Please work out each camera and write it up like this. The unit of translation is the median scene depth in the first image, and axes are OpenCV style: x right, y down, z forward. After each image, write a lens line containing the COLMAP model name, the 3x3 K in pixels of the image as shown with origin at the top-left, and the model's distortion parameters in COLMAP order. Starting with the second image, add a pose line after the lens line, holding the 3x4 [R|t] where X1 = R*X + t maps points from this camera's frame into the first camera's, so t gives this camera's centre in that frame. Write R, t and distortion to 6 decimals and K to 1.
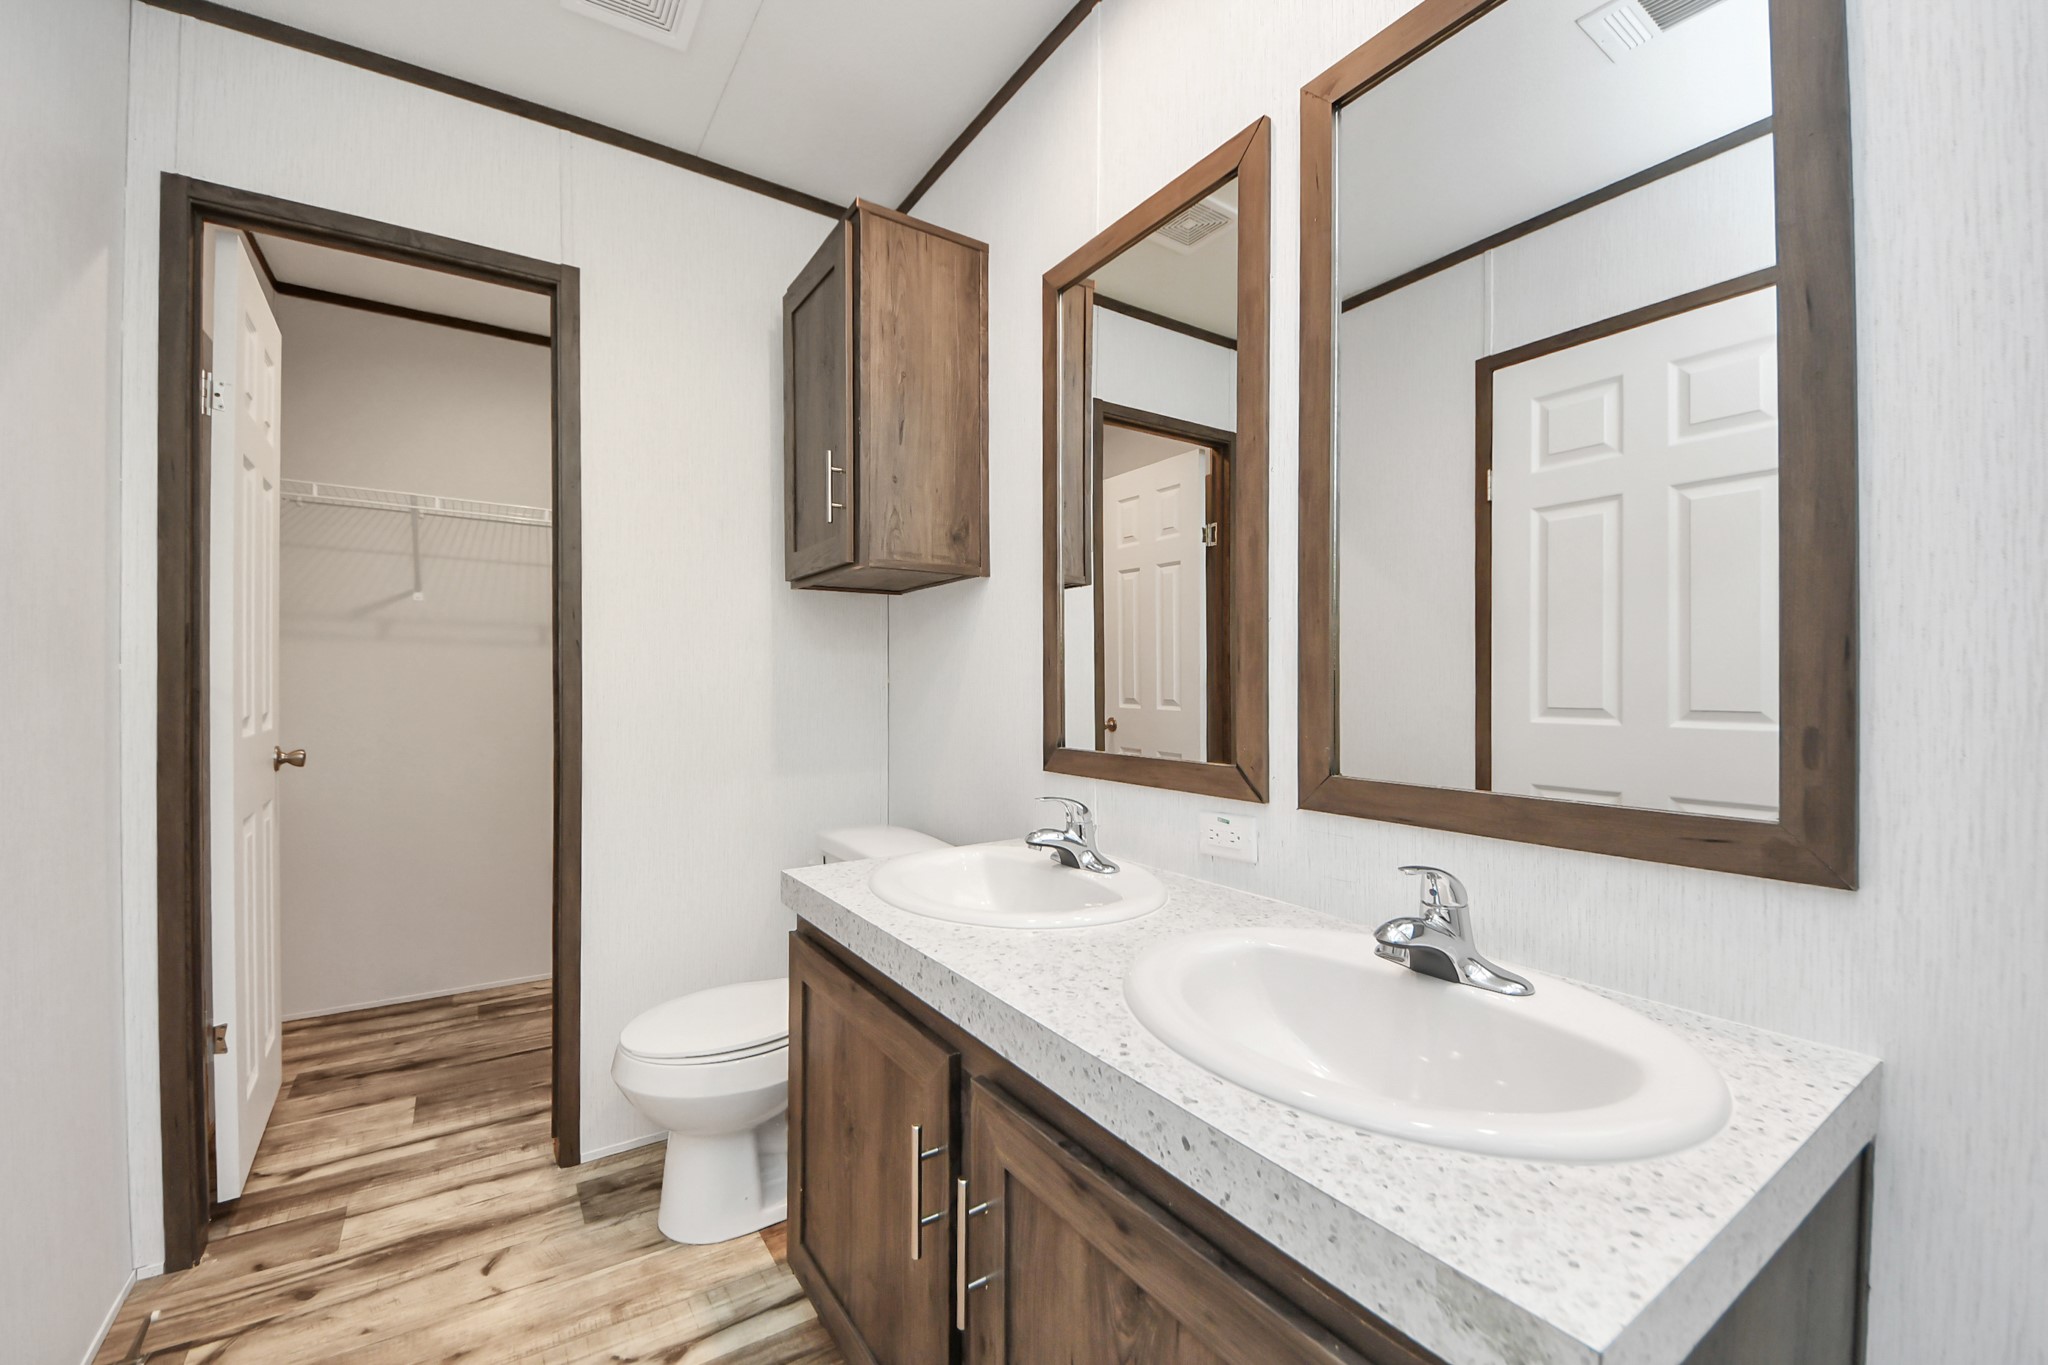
lens RADIAL K [[820.6, 0, 1015.8], [0, 820.6, 685.2], [0, 0, 1]] dist [-0.001638, -0.000553]
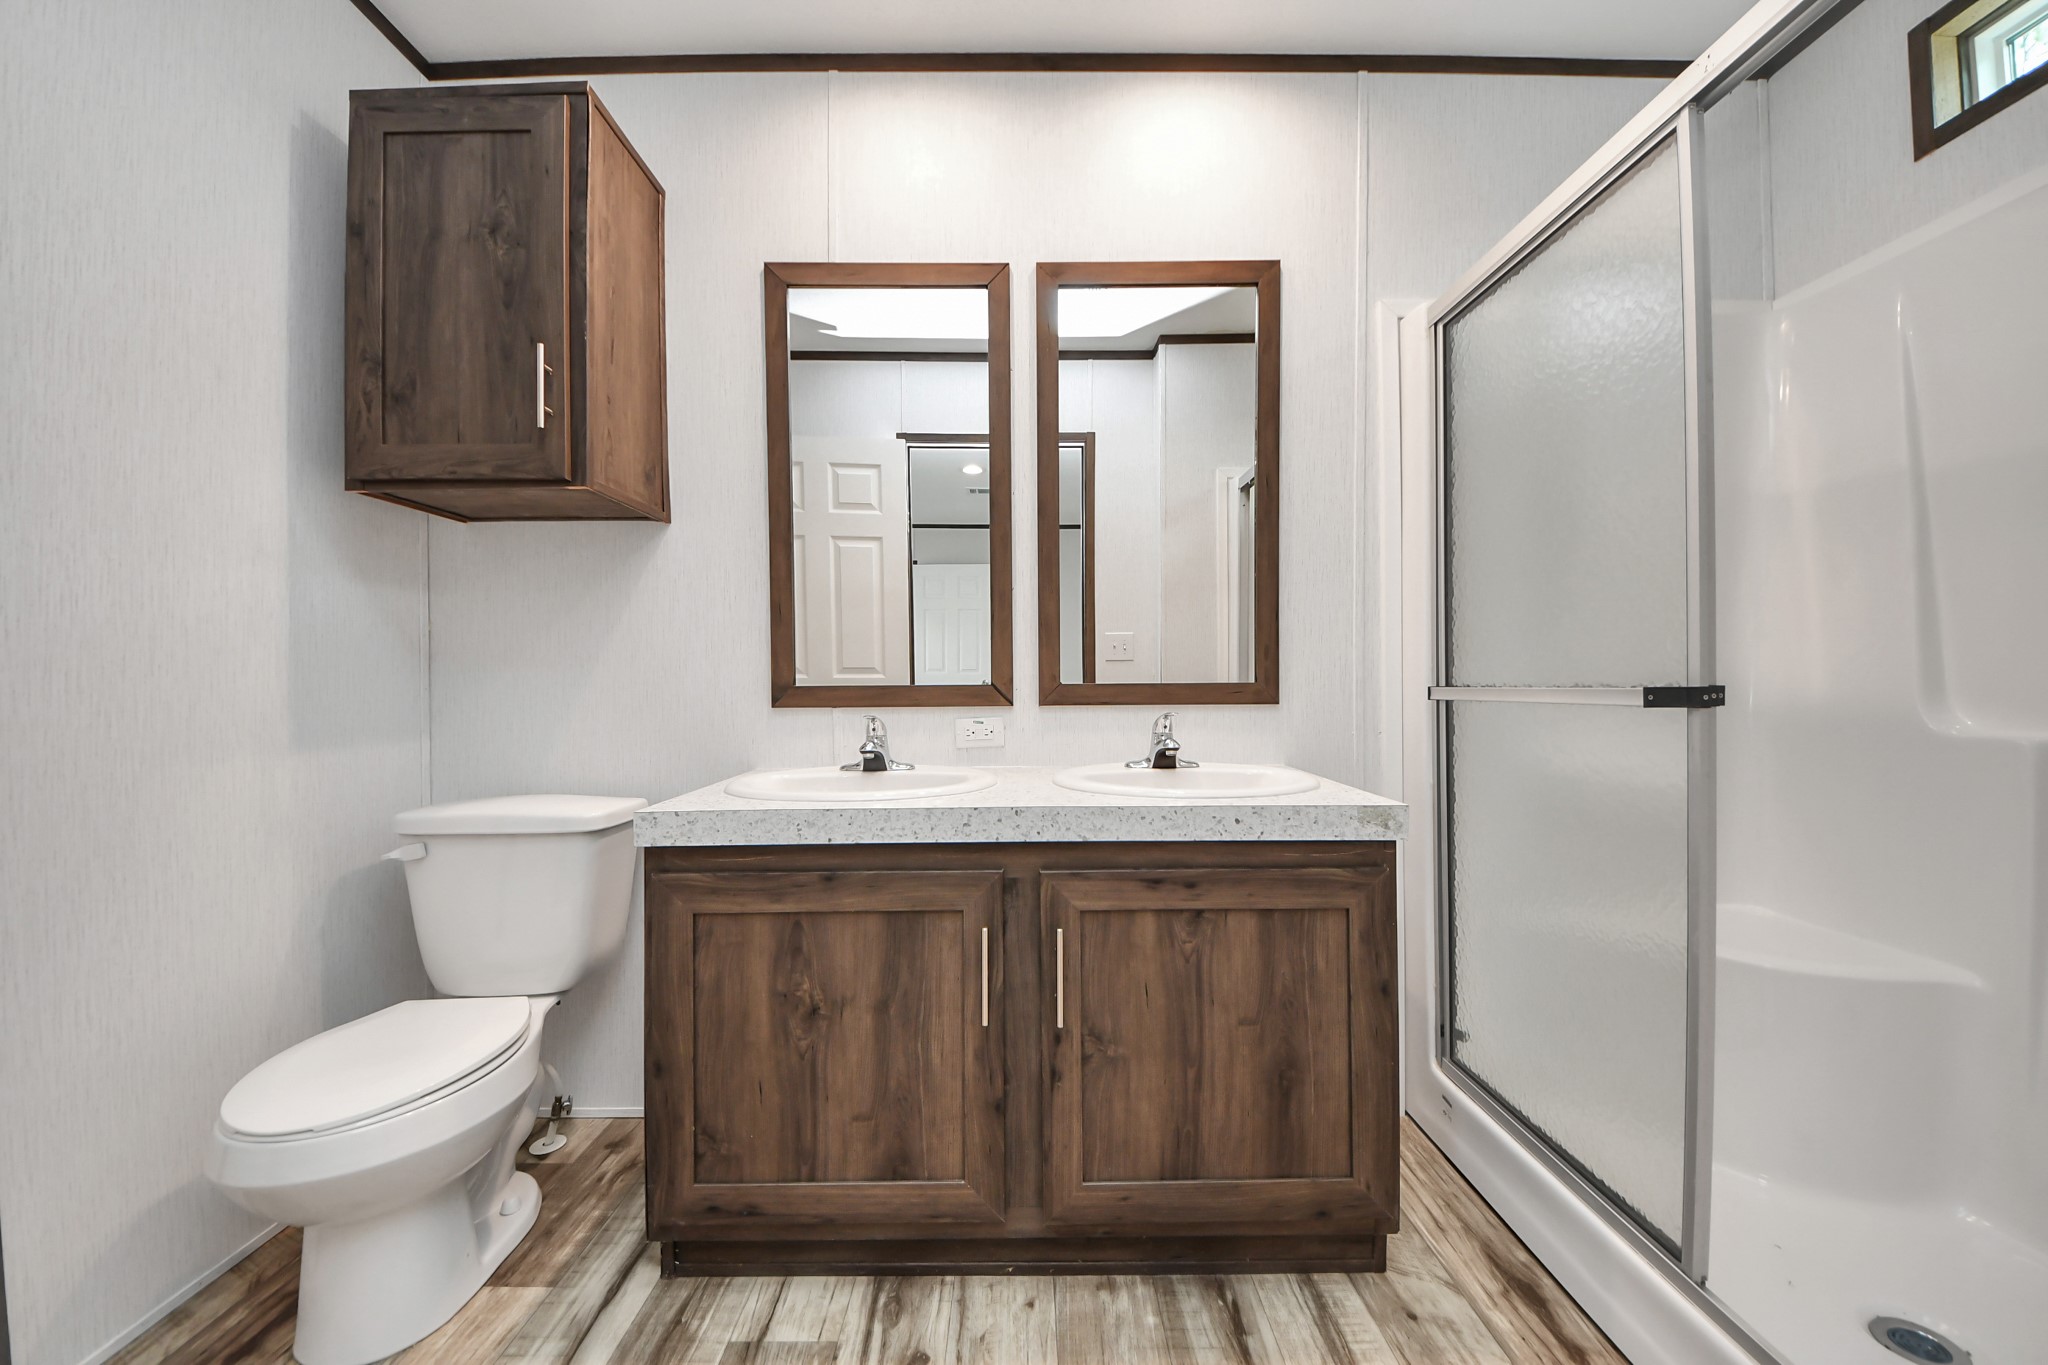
lens RADIAL K [[744.3, 0, 1030.7], [0, 744.3, 688.7], [0, 0, 1]] dist [-0.001984, -0.004904]
pose [[0.532305, -0.009168, 0.846503, -0.868366], [0.003703, 0.999957, 0.008501, 0.098789], [-0.846545, -0.001390, 0.532316, 0.215108]]
